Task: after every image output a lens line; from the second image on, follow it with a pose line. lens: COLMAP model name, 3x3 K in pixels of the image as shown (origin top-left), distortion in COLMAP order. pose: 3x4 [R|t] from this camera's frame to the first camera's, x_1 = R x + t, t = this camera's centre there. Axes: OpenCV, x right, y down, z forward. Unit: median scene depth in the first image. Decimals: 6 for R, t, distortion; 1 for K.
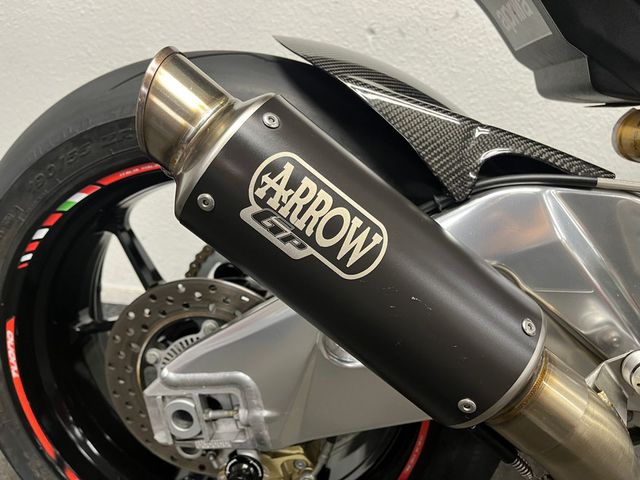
lens RADIAL K [[483.3, 0, 320.0], [0, 483.3, 240.0], [0, 0, 1]] dist [0.123135, -0.162291]
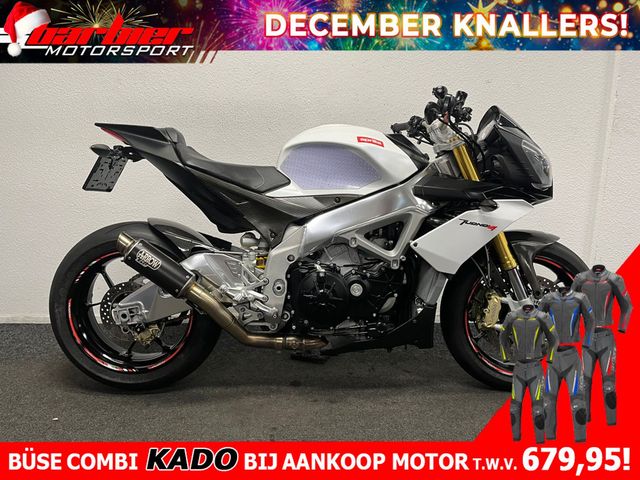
lens RADIAL K [[483.3, 0, 320.0], [0, 483.3, 240.0], [0, 0, 1]] dist [0.123135, -0.162291]
pose [[0.990840, -0.039089, 0.129260, 0.799213], [0.058899, 0.986441, -0.153181, 0.463425], [-0.121519, 0.159391, 0.979708, -3.176090]]
